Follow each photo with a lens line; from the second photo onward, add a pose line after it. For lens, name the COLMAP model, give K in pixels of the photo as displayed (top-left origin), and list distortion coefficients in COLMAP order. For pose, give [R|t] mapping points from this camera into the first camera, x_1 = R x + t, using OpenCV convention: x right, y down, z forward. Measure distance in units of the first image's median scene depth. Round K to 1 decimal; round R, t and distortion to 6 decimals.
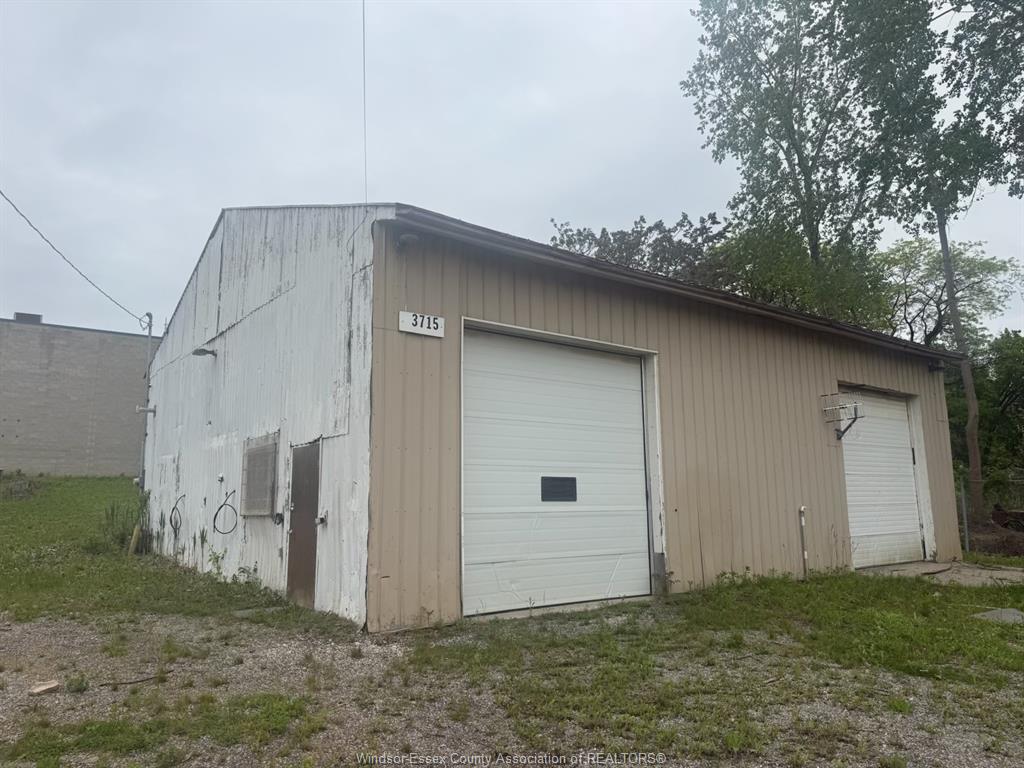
lens RADIAL K [[718.5, 0, 511.0], [0, 718.5, 385.5], [0, 0, 1]] dist [-0.003040, -0.010506]
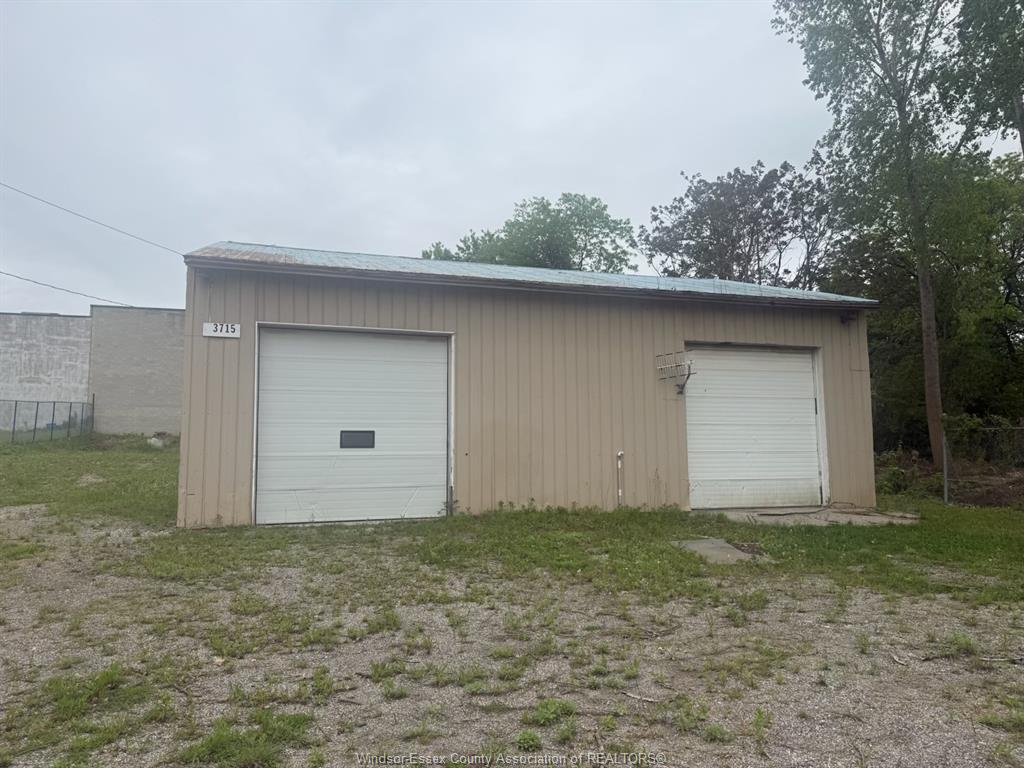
lens RADIAL K [[718.5, 0, 512.0], [0, 718.5, 383.2], [0, 0, 1]] dist [-0.003040, -0.010506]
pose [[0.947423, -0.031906, -0.318388, 0.719790], [0.050998, 0.997354, 0.051809, -0.016685], [0.315892, -0.065322, 0.946544, -0.182855]]
